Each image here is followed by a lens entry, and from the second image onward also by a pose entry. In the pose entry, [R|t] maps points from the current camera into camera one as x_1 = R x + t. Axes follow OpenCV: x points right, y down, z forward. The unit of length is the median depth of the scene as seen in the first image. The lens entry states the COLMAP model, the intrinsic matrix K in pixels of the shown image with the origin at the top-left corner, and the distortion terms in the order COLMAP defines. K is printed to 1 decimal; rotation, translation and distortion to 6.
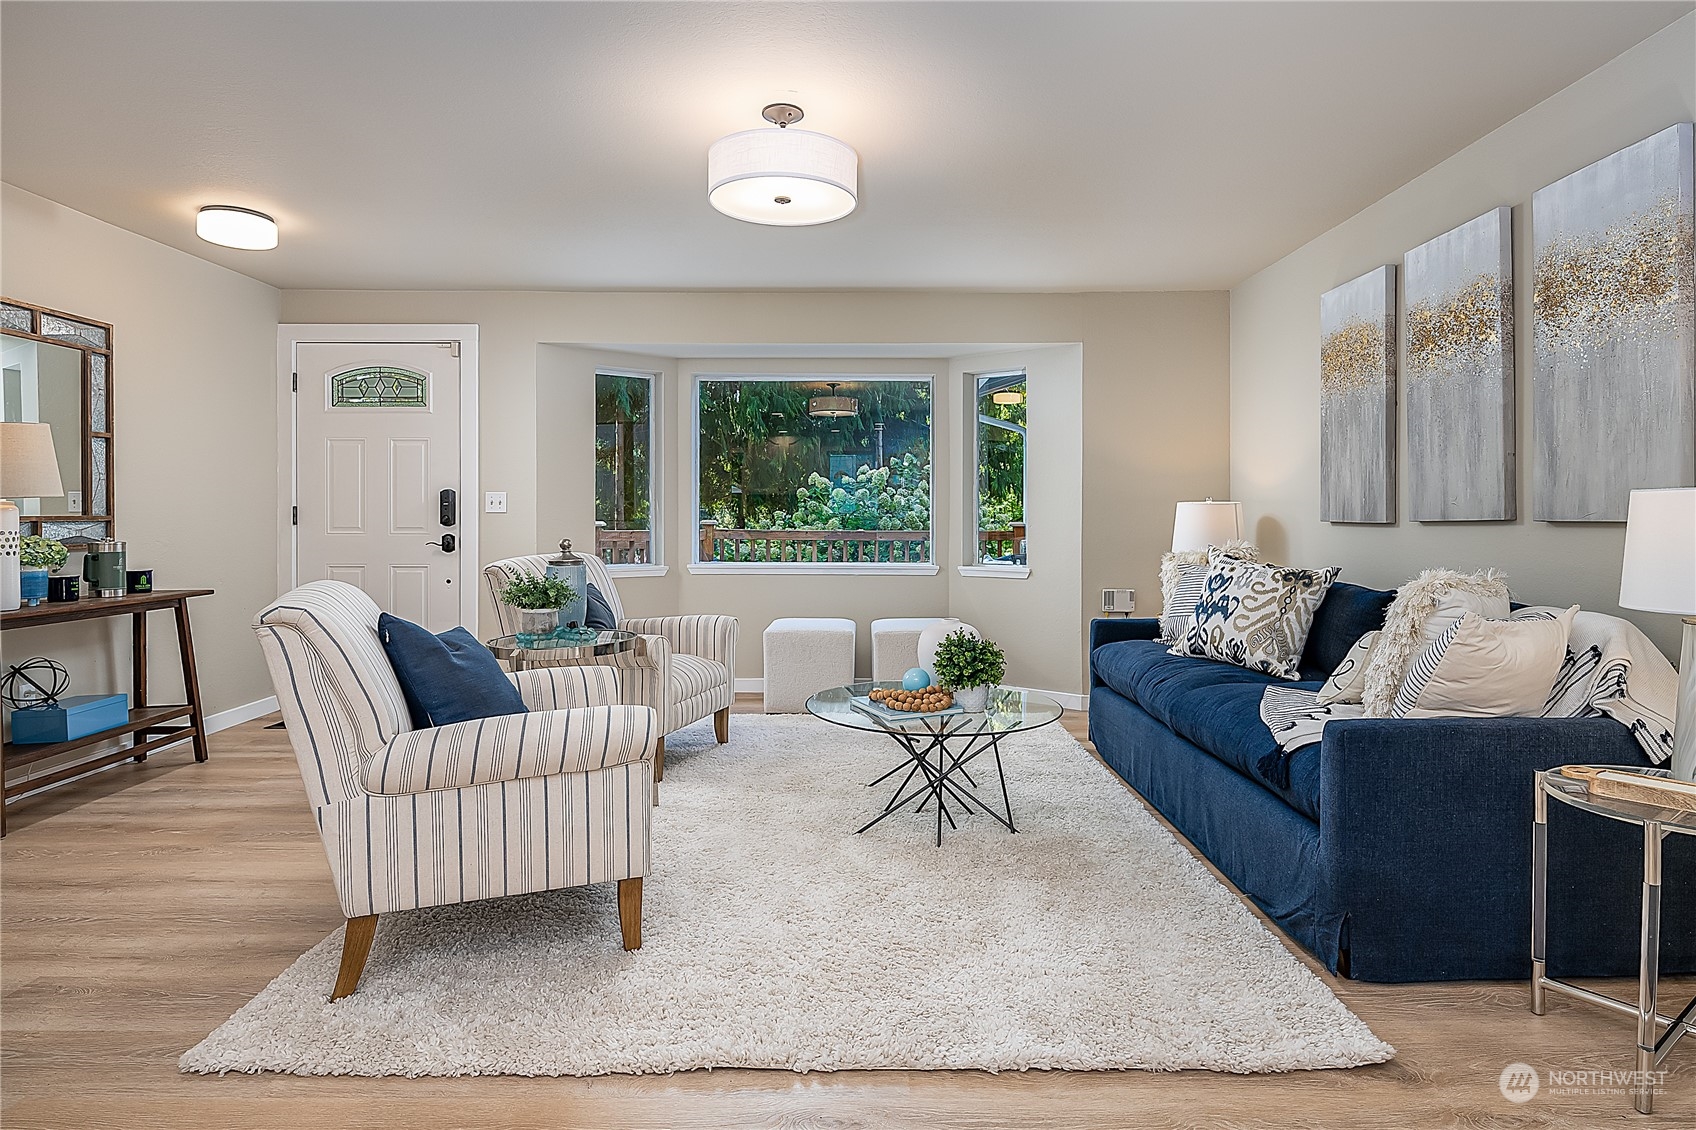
lens RADIAL K [[944.8, 0, 869.8], [0, 944.8, 524.8], [0, 0, 1]] dist [-0.004219, -0.000201]
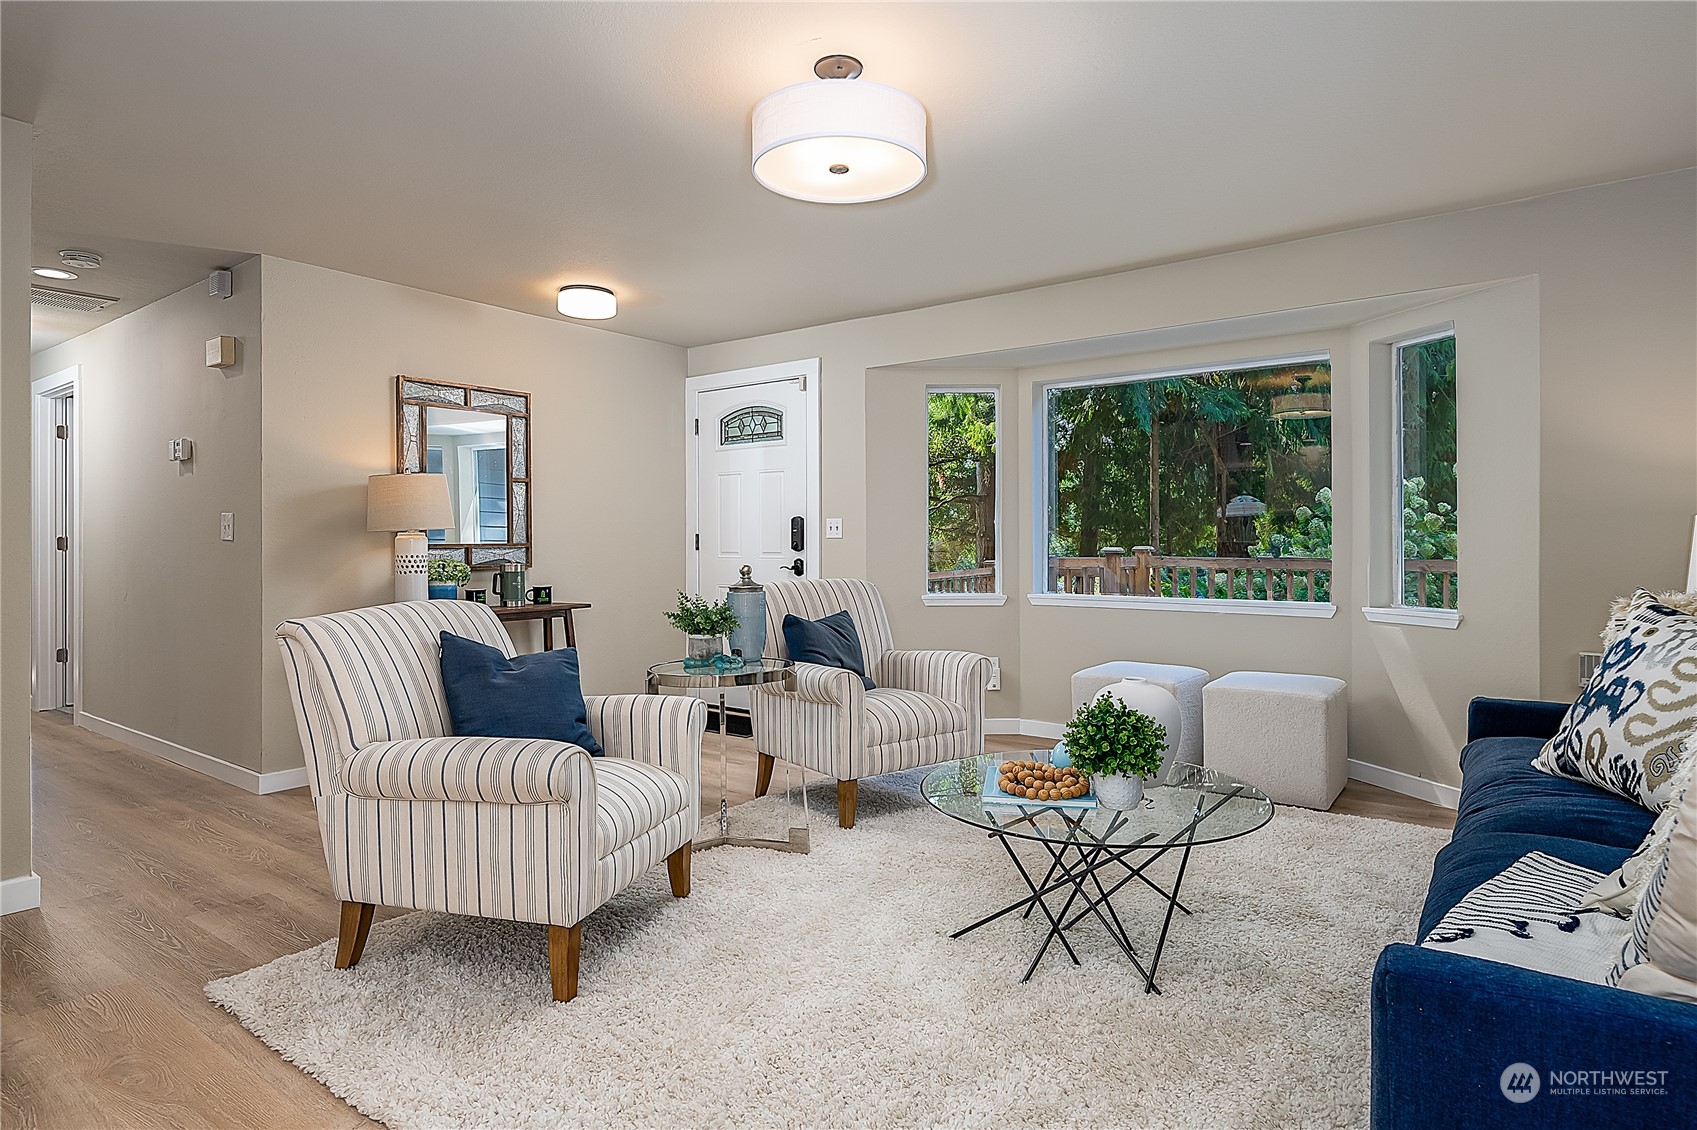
lens RADIAL K [[951.7, 0, 851.3], [0, 951.7, 542.8], [0, 0, 1]] dist [-0.000443, -0.001519]
pose [[0.794521, -0.003406, -0.607227, 0.350427], [-0.000638, 0.999979, -0.006444, -0.001920], [0.607236, 0.005507, 0.794503, 0.261397]]
